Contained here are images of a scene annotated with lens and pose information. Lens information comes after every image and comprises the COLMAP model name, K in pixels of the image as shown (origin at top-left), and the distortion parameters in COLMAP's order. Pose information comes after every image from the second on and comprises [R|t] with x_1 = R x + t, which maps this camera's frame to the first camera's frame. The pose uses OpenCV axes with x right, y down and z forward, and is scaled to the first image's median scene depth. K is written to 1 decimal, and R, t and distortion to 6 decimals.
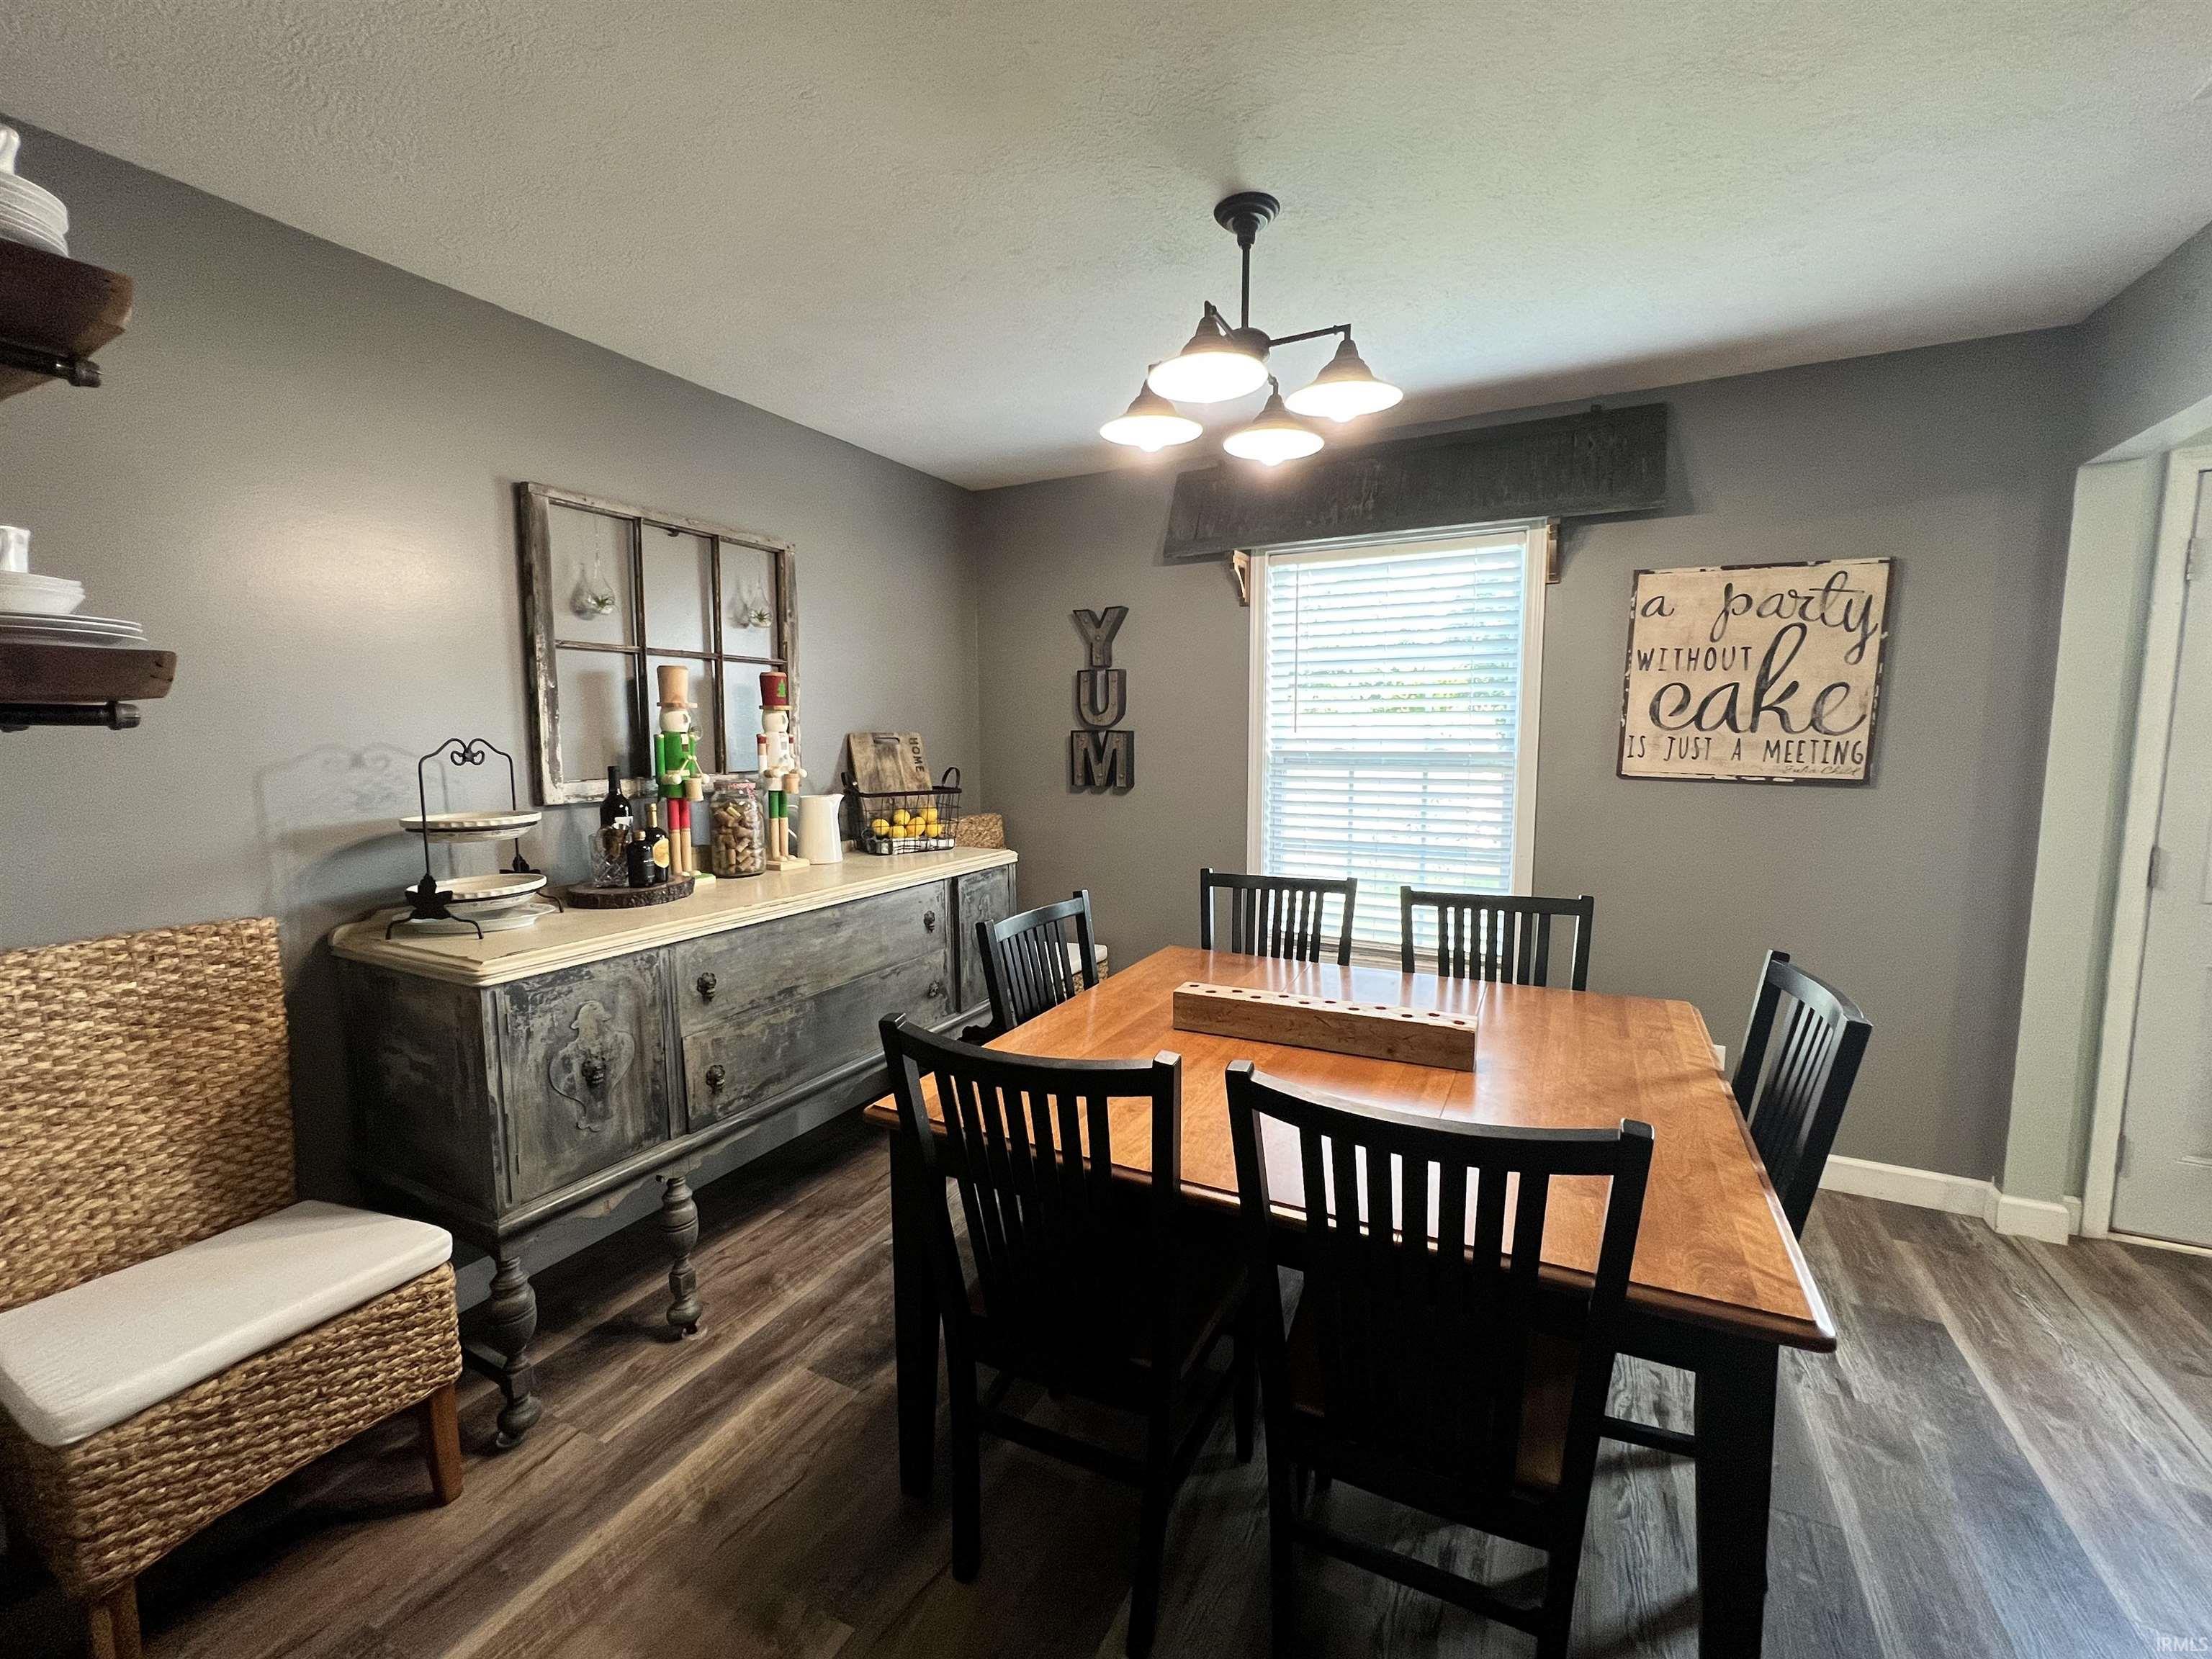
lens RADIAL K [[923.6, 0, 1106.0], [0, 923.6, 829.5], [0, 0, 1]] dist [-0.000034, 0.000013]
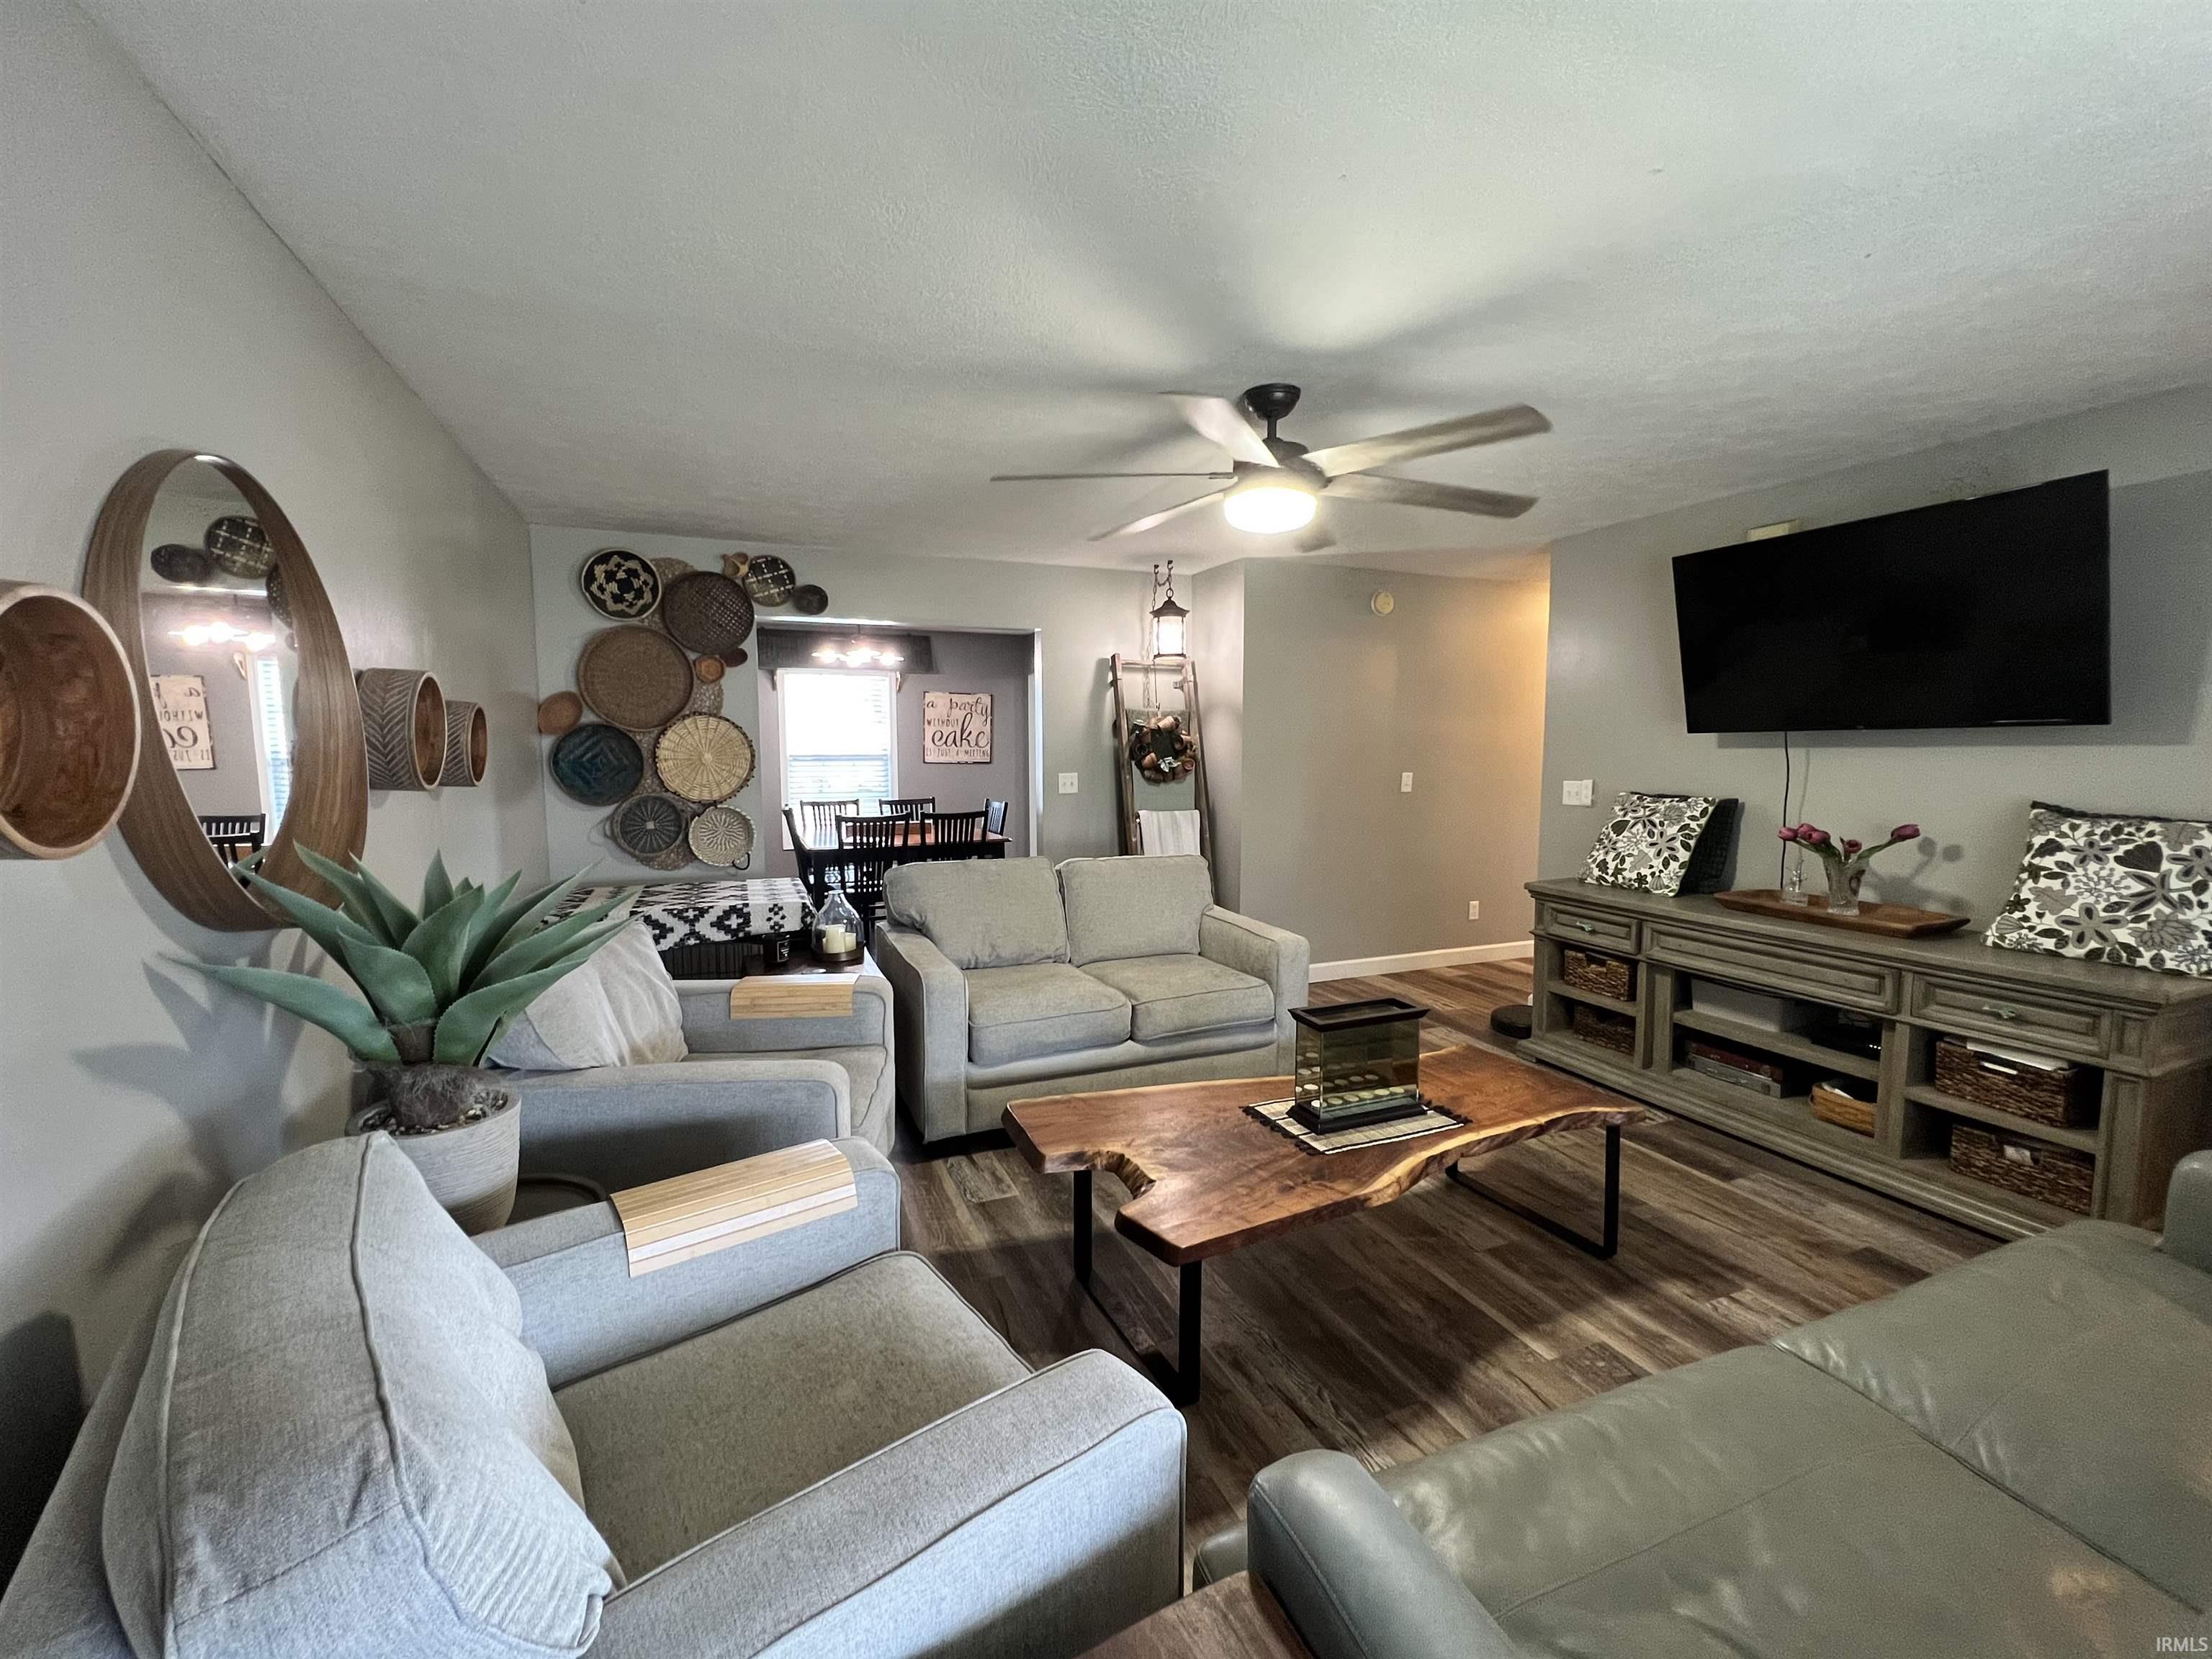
lens RADIAL K [[901.2, 0, 1106.0], [0, 901.2, 829.5], [0, 0, 1]] dist [-0.002232, -0.000112]
pose [[0.645259, -0.069112, 0.760831, -1.235017], [0.078847, 0.996606, 0.023659, 0.129887], [-0.759884, 0.044723, 0.648518, -1.246053]]
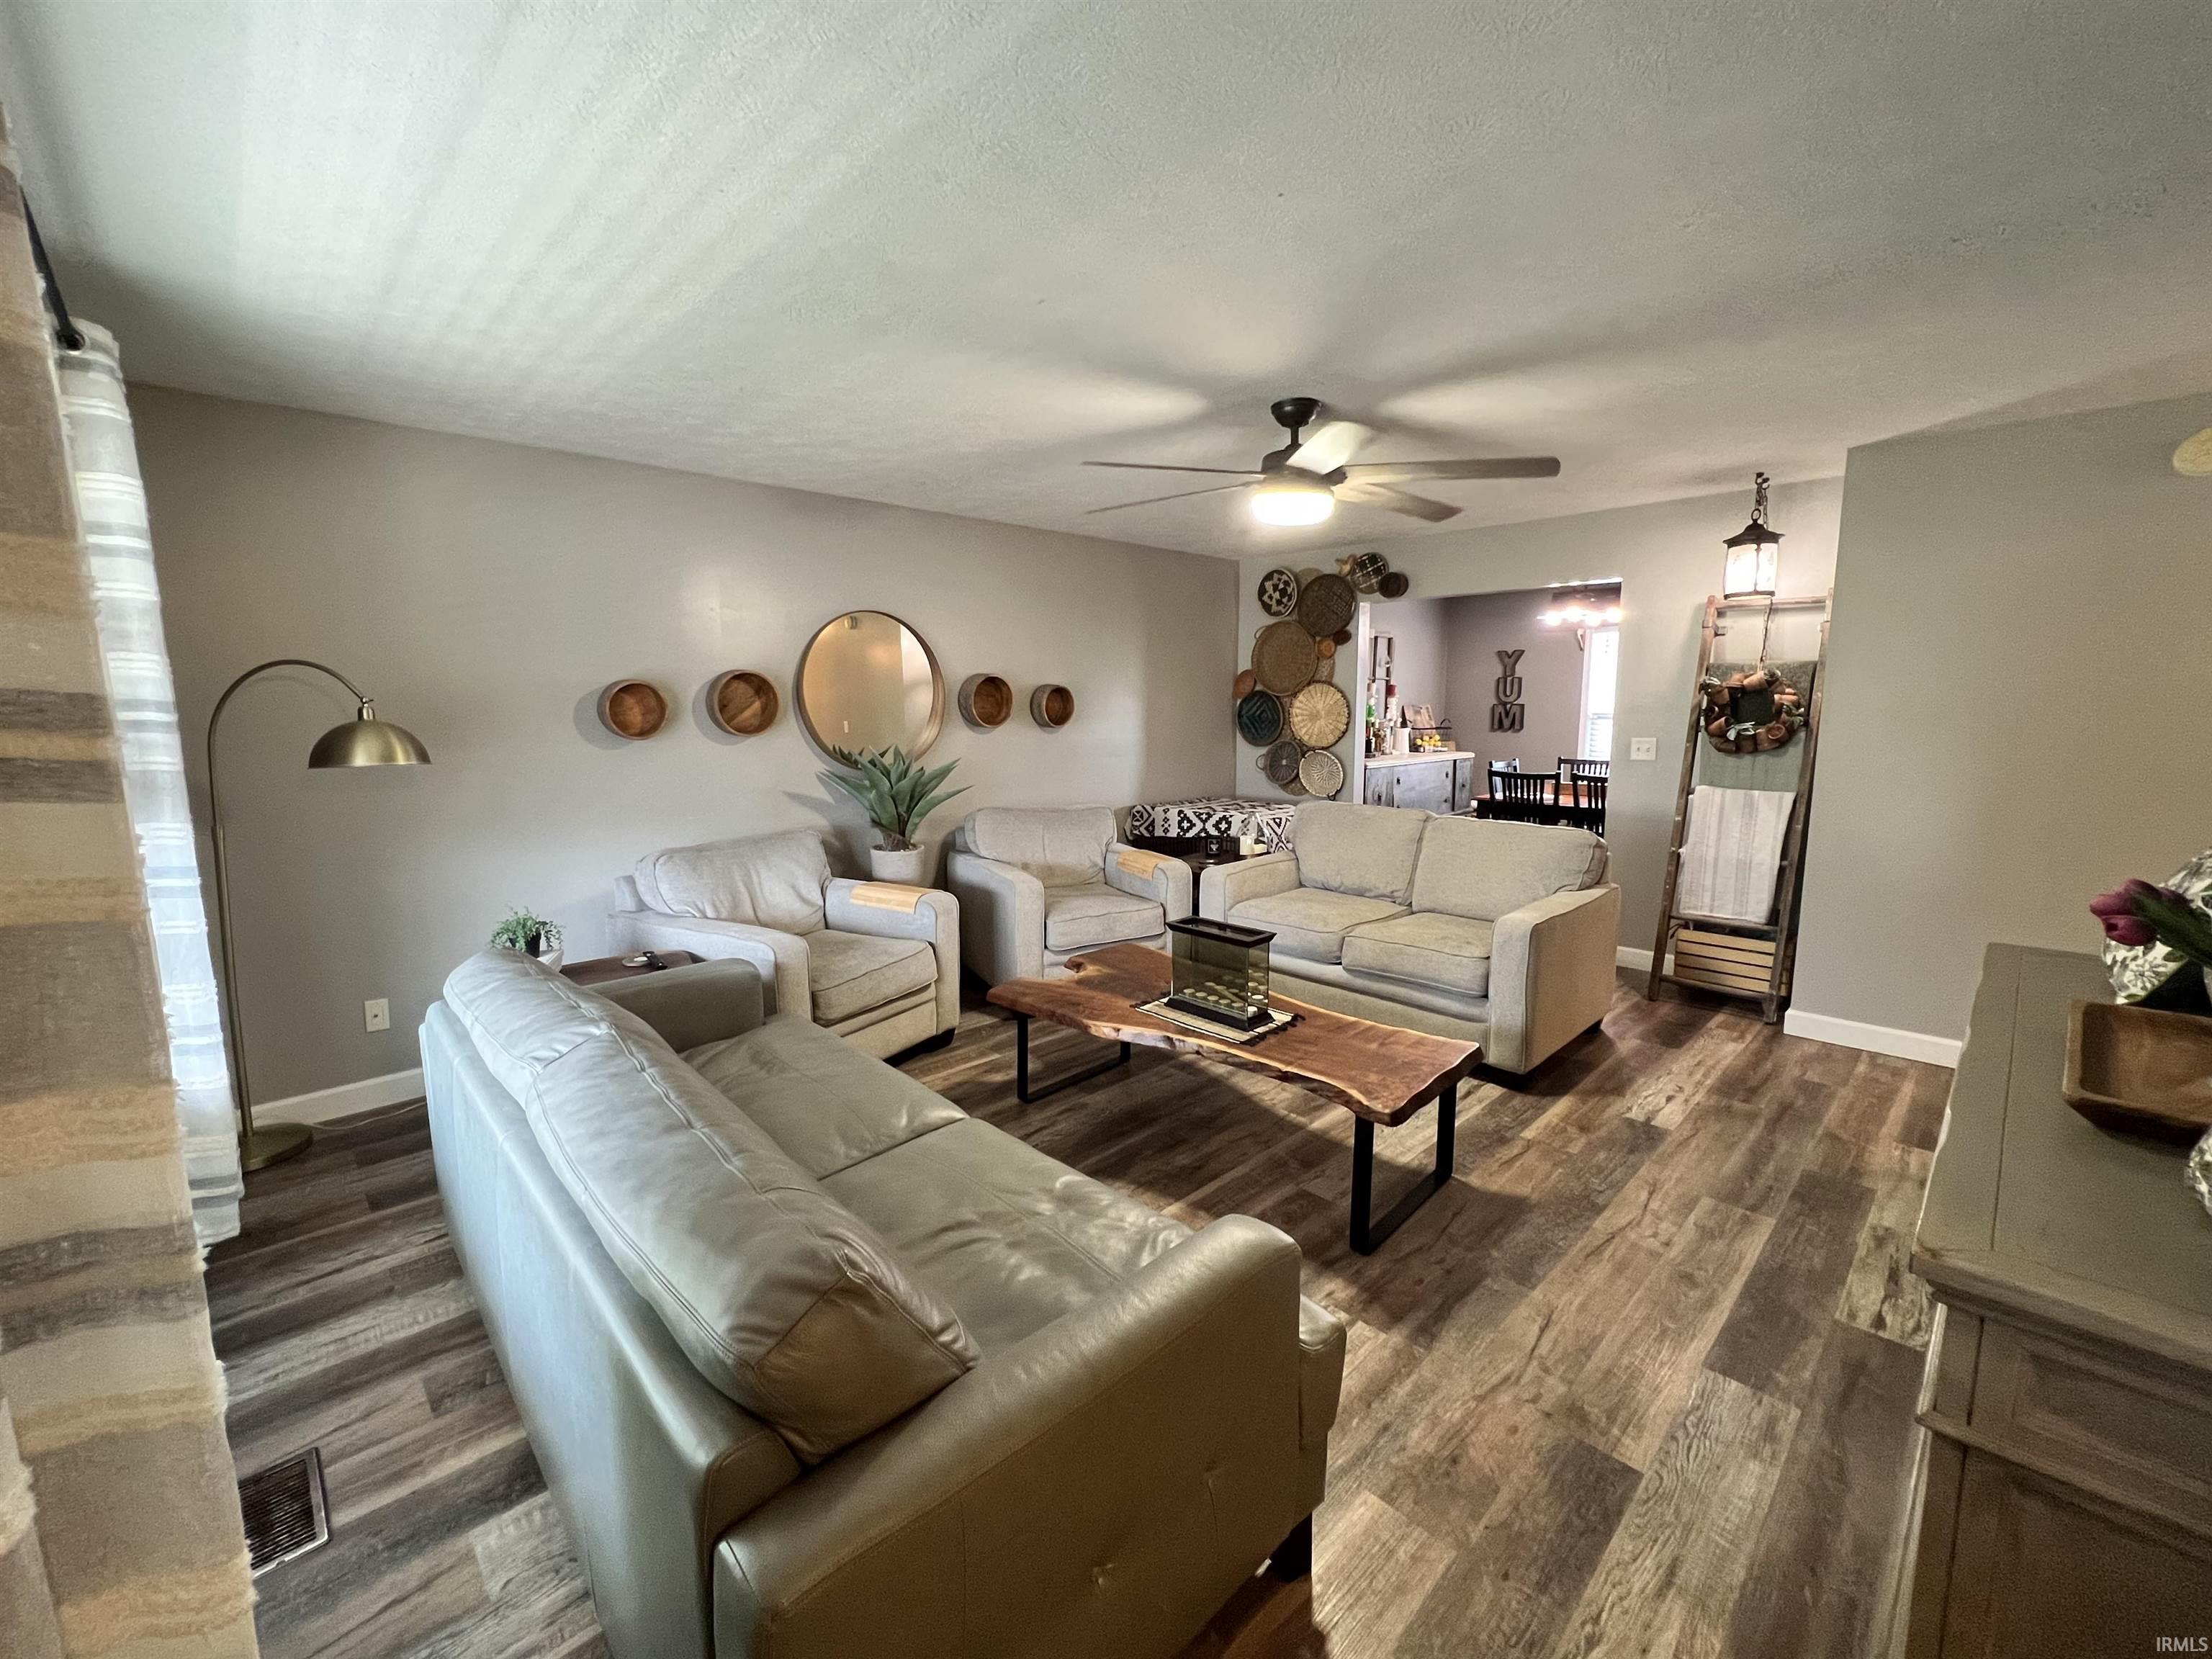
lens RADIAL K [[901.2, 0, 1106.0], [0, 901.2, 829.5], [0, 0, 1]] dist [-0.002232, -0.000112]
pose [[0.950592, 0.044744, -0.307203, -0.324492], [-0.033029, 0.998519, 0.043232, 0.179192], [0.308682, -0.030949, 0.950662, -1.850366]]
